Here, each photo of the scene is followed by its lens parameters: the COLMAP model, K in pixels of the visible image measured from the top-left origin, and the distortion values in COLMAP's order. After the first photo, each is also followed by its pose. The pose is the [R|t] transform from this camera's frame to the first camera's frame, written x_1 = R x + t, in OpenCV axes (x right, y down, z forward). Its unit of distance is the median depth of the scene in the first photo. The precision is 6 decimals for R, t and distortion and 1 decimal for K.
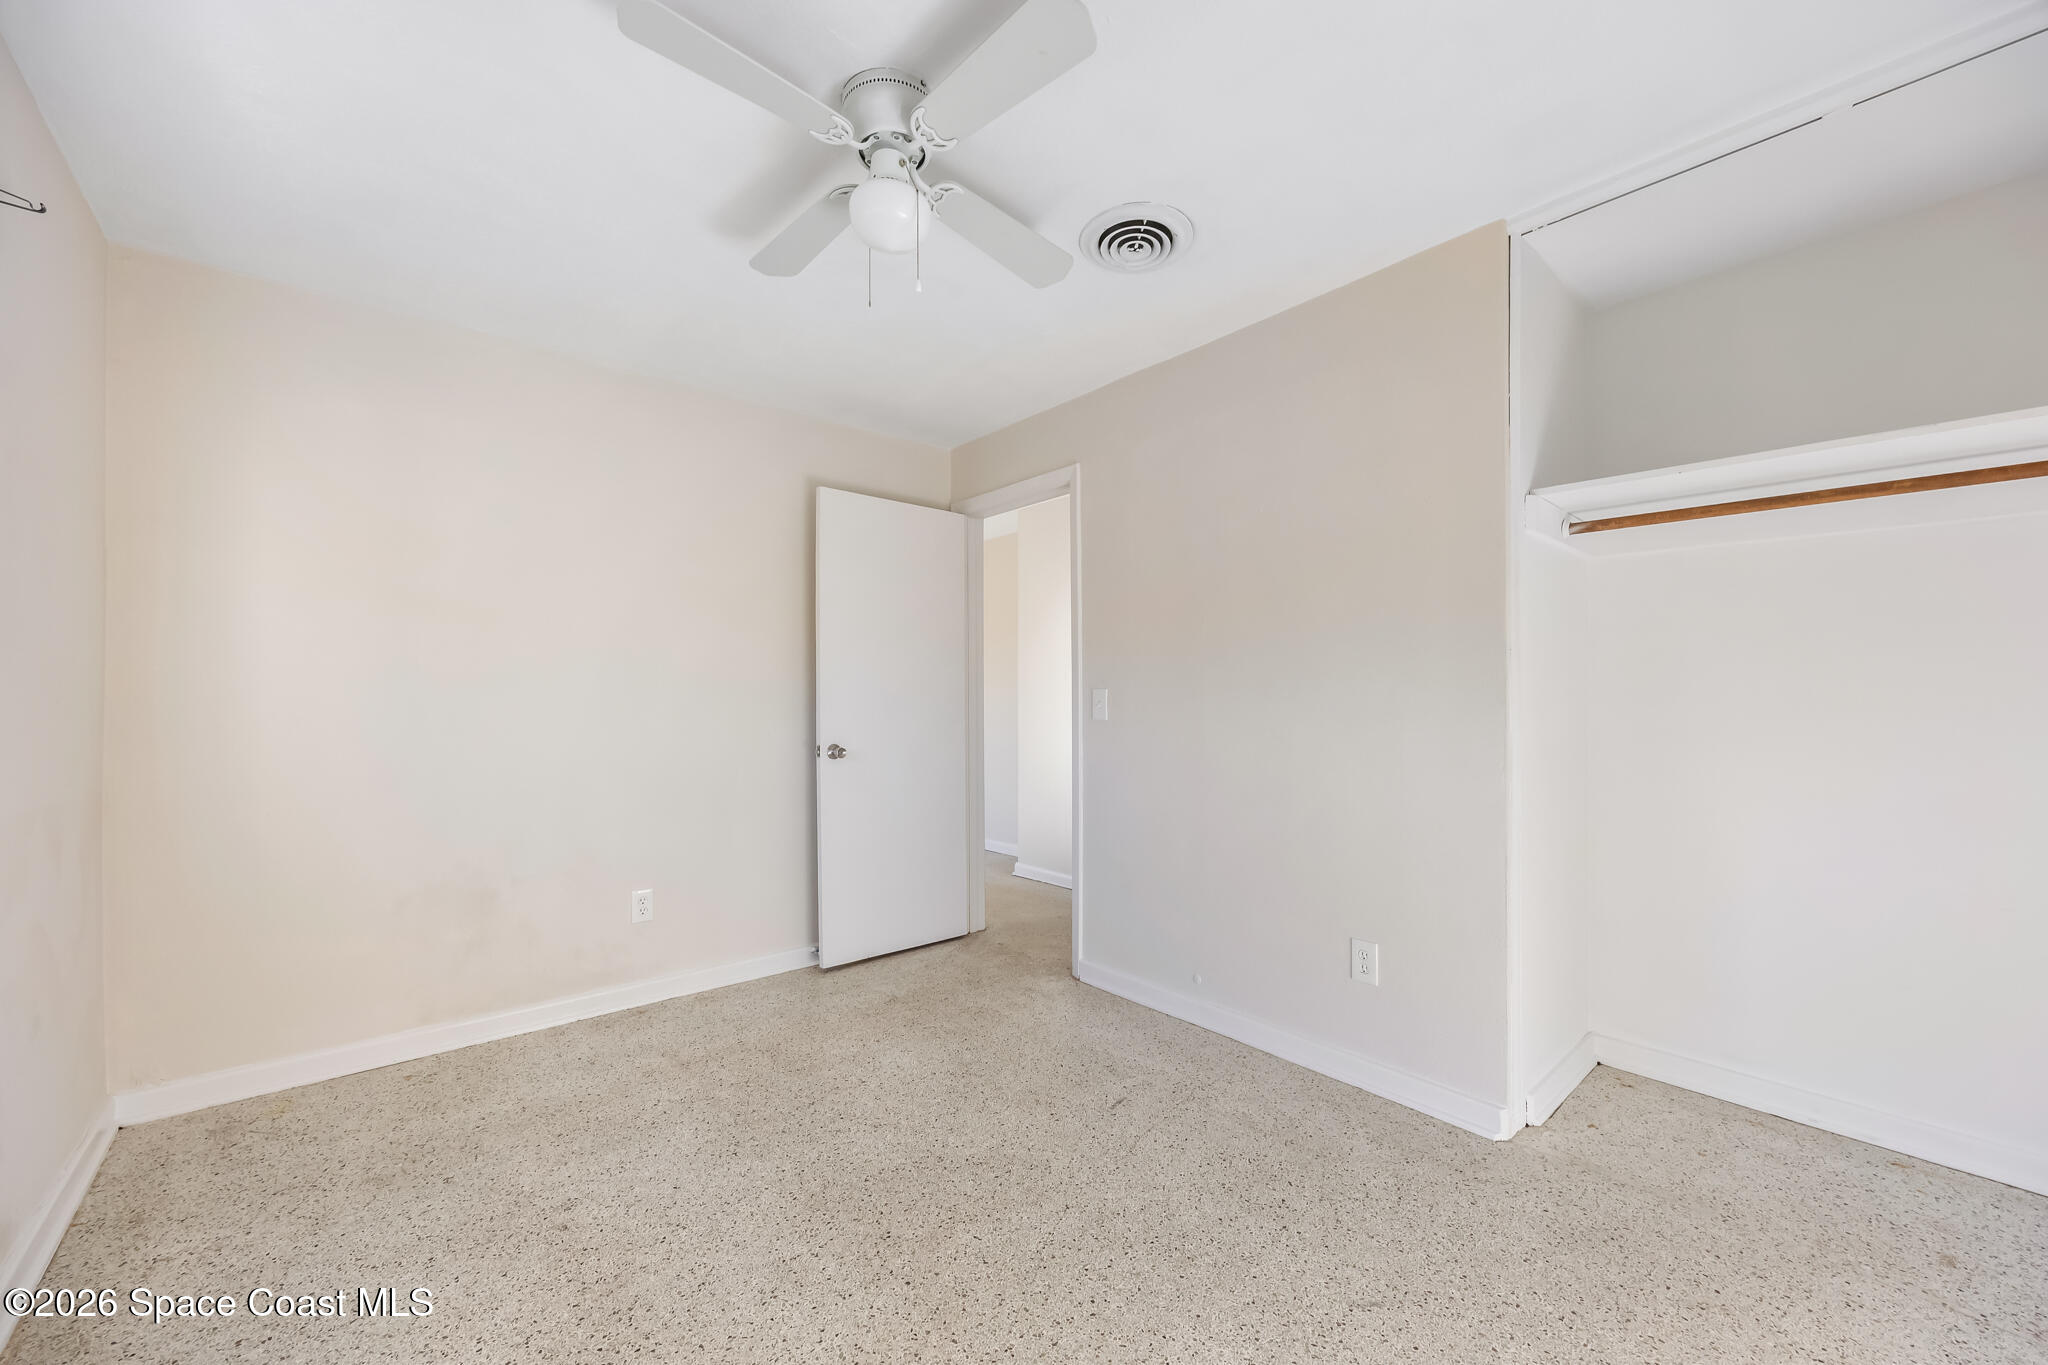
lens RADIAL K [[783.8, 0, 1017.9], [0, 783.8, 692.7], [0, 0, 1]] dist [0.002181, -0.000524]
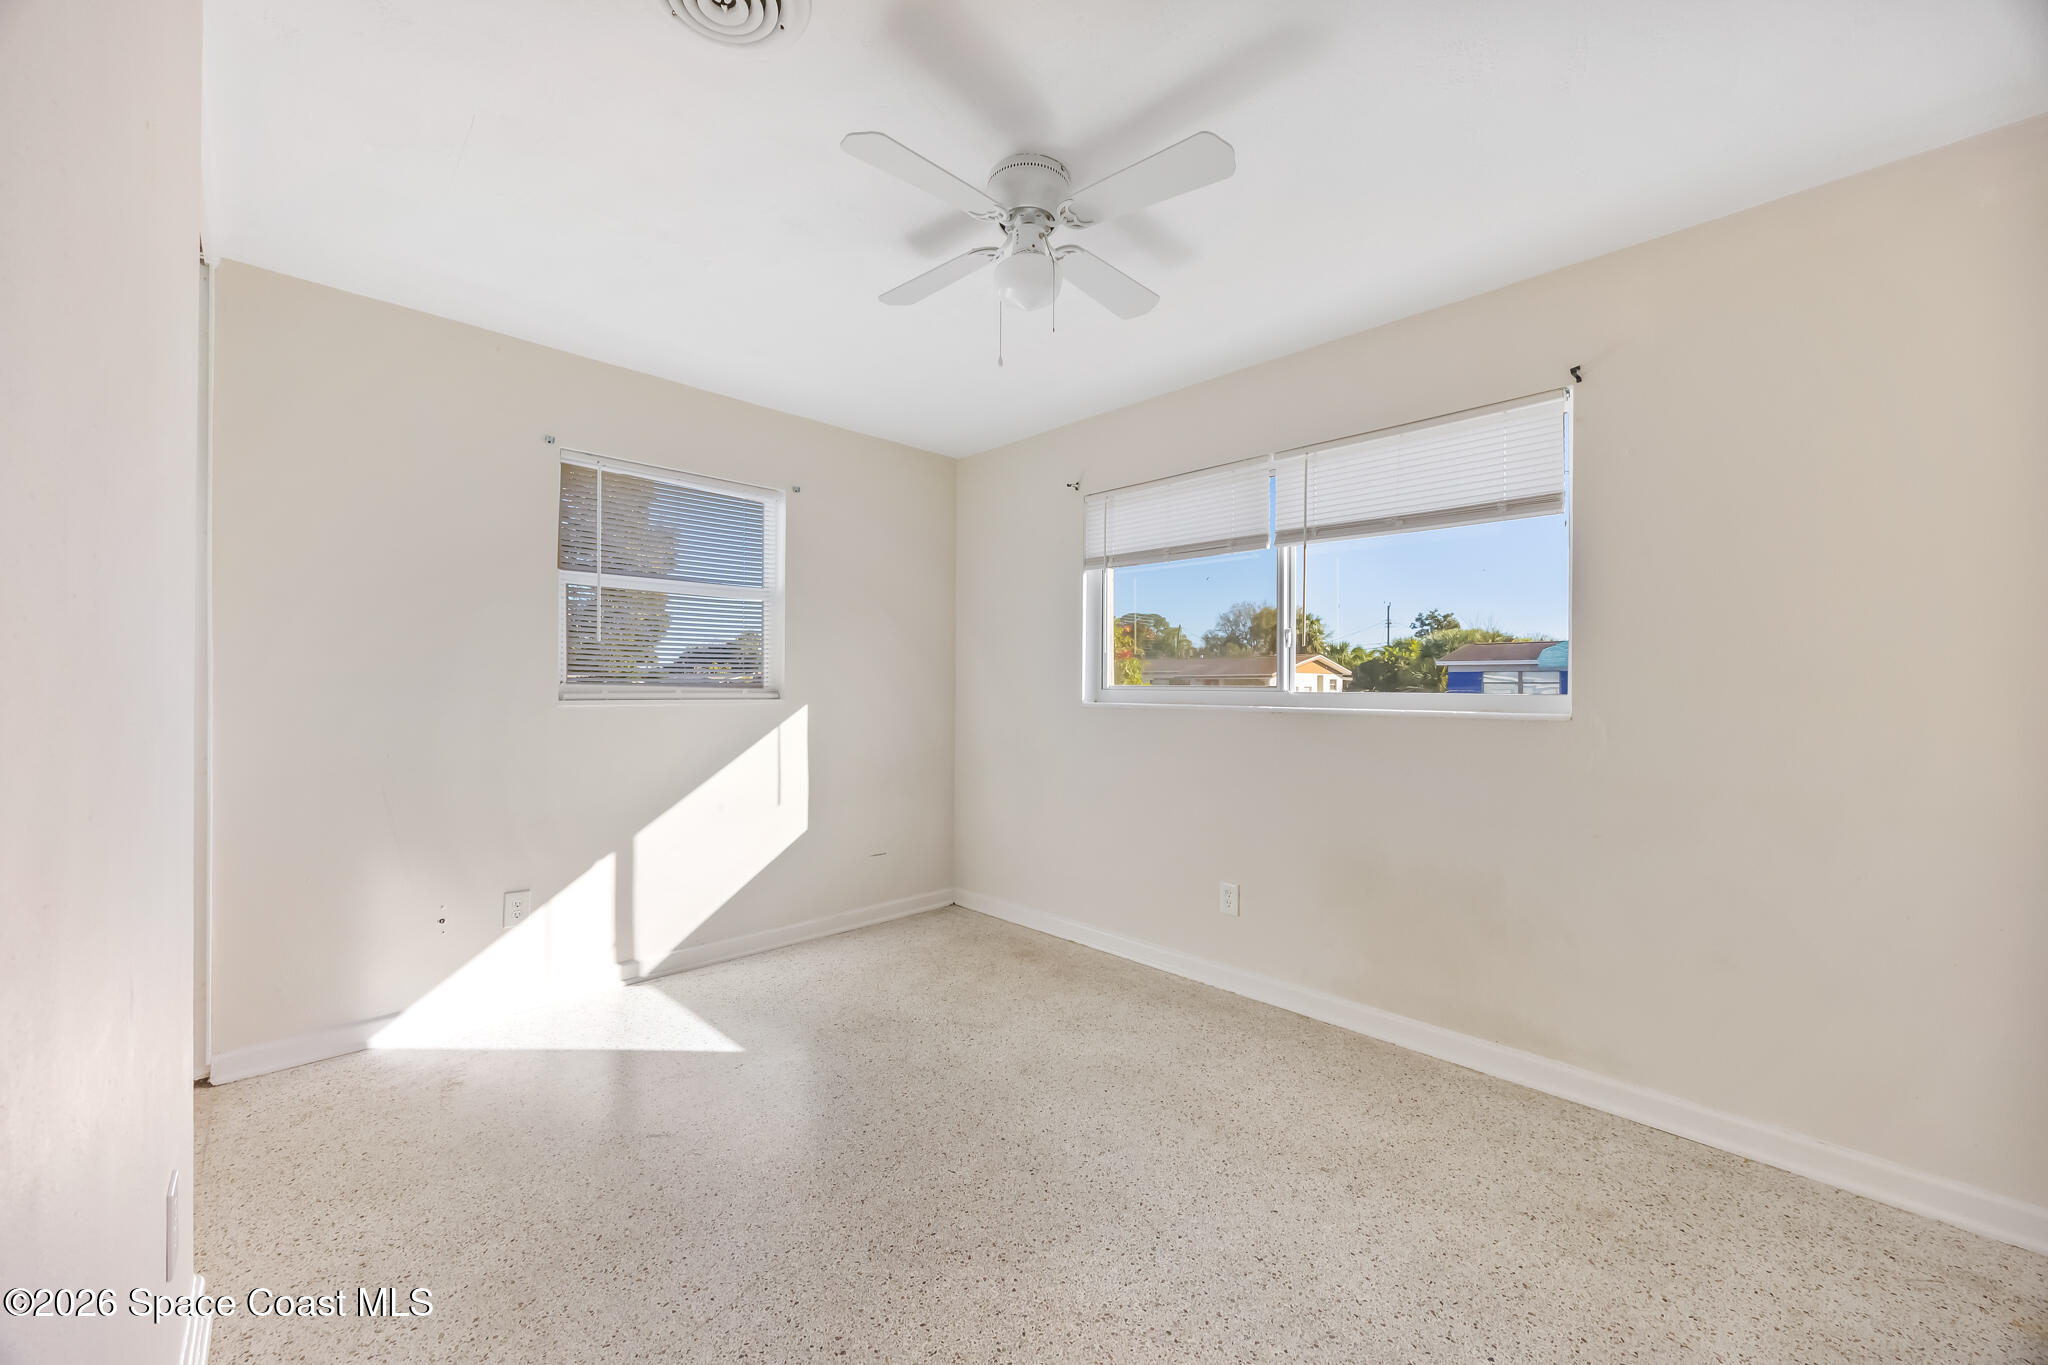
lens RADIAL K [[783.8, 0, 1026.3], [0, 783.8, 689.9], [0, 0, 1]] dist [0.002181, -0.000524]
pose [[-0.996862, -0.008578, -0.078693, -0.059266], [-0.007749, 0.999911, -0.010824, 0.015255], [0.078778, -0.010180, -0.996840, 1.985377]]
